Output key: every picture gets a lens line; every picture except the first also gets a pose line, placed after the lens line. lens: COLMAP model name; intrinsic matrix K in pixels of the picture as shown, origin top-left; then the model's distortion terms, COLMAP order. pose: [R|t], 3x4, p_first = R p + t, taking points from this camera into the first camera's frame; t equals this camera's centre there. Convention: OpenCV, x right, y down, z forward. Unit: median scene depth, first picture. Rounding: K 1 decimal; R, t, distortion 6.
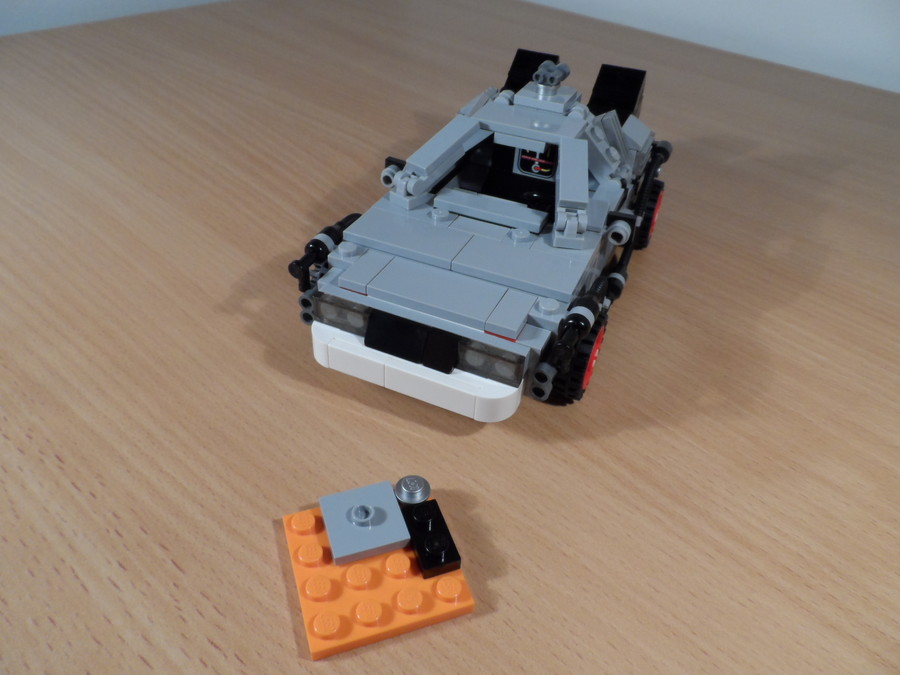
lens RADIAL K [[682.1, 0, 450.0], [0, 682.1, 337.5], [0, 0, 1]] dist [-0.012919, -0.006490]
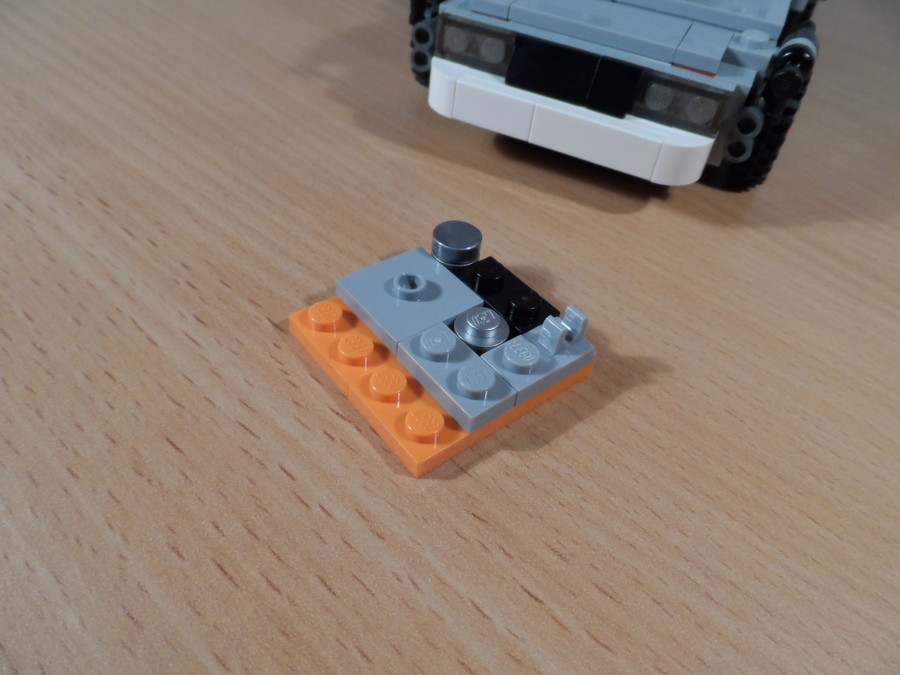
lens RADIAL K [[681.1, 0, 450.0], [0, 681.1, 337.5], [0, 0, 1]] dist [-0.010826, -0.015608]
pose [[0.998758, 0.047330, 0.015545, -0.202359], [-0.048667, 0.993651, 0.101431, 0.239512], [-0.010646, -0.102062, 0.994721, 0.239031]]
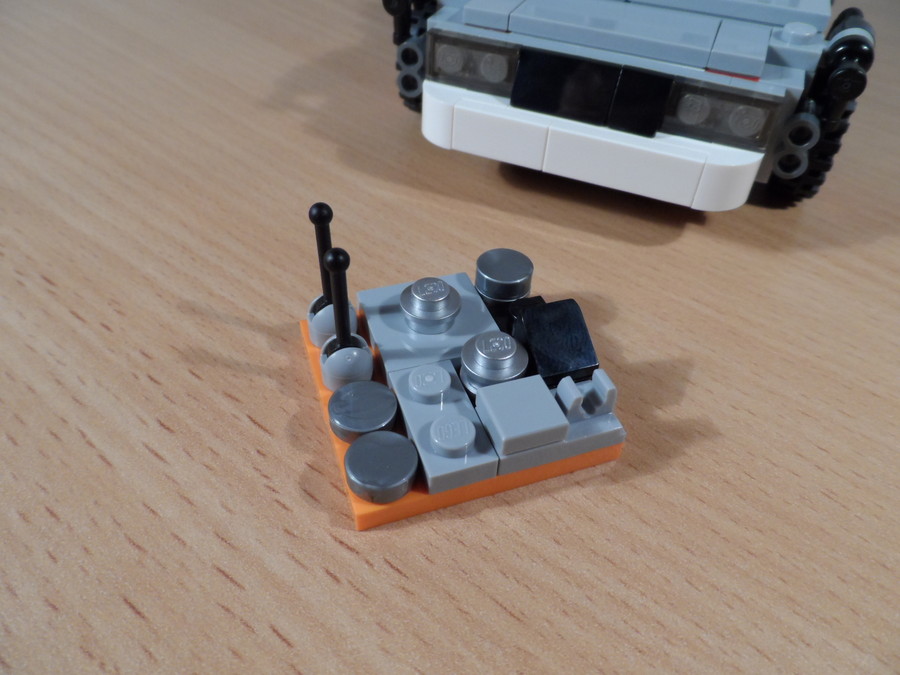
lens RADIAL K [[681.1, 0, 450.0], [0, 681.1, 337.5], [0, 0, 1]] dist [-0.010826, -0.015608]
pose [[0.999585, -0.024418, 0.015279, -0.217113], [0.023048, 0.996184, 0.084182, 0.192771], [-0.017277, -0.083795, 0.996333, 0.368353]]
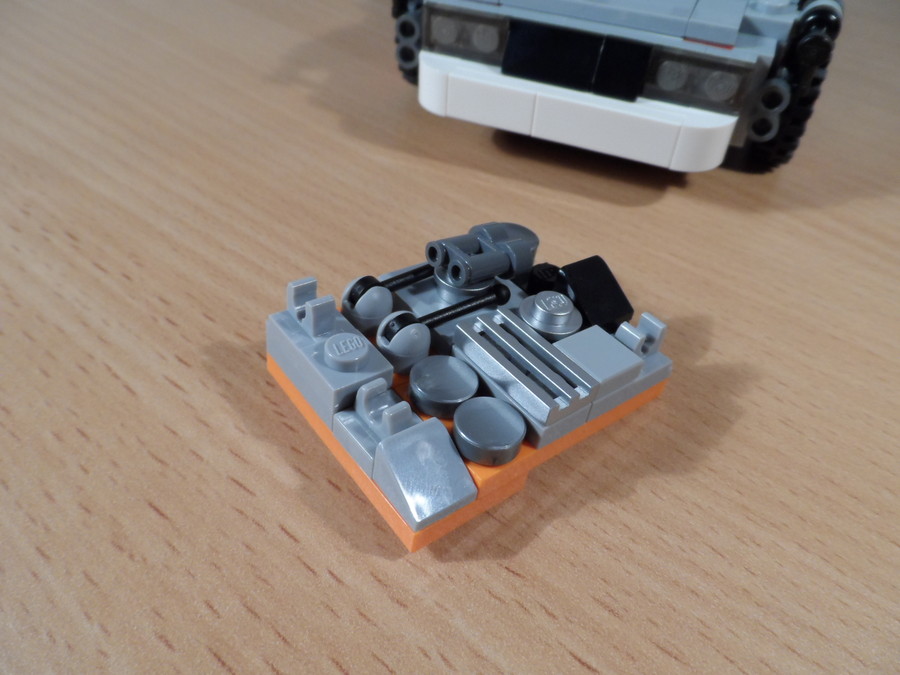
lens RADIAL K [[681.1, 0, 450.0], [0, 681.1, 337.5], [0, 0, 1]] dist [-0.010826, -0.015608]
pose [[0.999667, -0.024603, 0.007734, -0.207362], [0.023720, 0.994838, 0.098661, 0.228772], [-0.010121, -0.098445, 0.995091, 0.312947]]
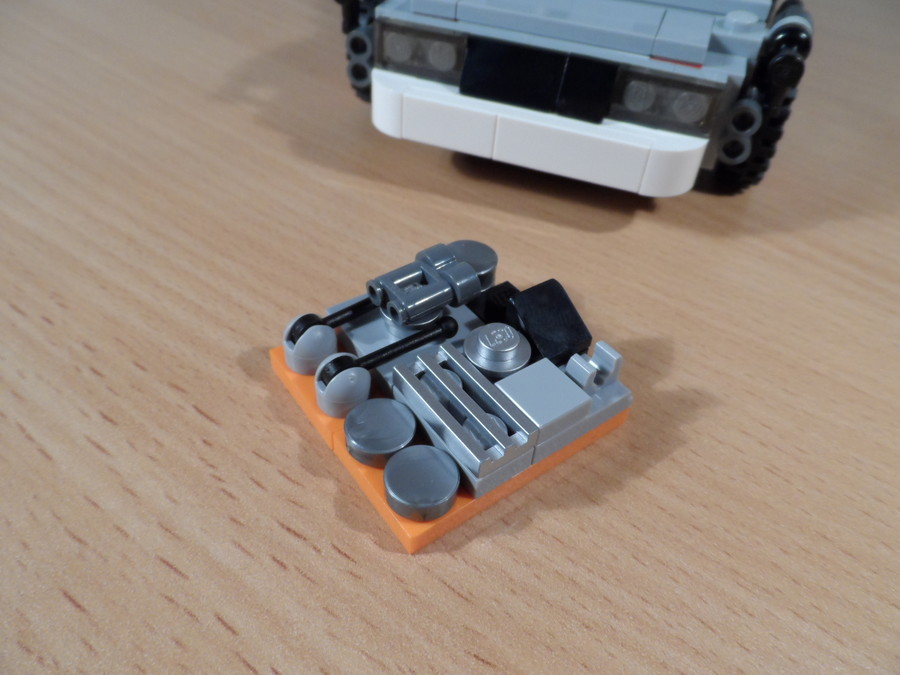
lens RADIAL K [[681.1, 0, 450.0], [0, 681.1, 337.5], [0, 0, 1]] dist [-0.010826, -0.015608]
pose [[0.997246, -0.042708, 0.060629, -0.201090], [0.037405, 0.995587, 0.086062, 0.204872], [-0.064037, -0.083558, 0.994443, 0.367376]]
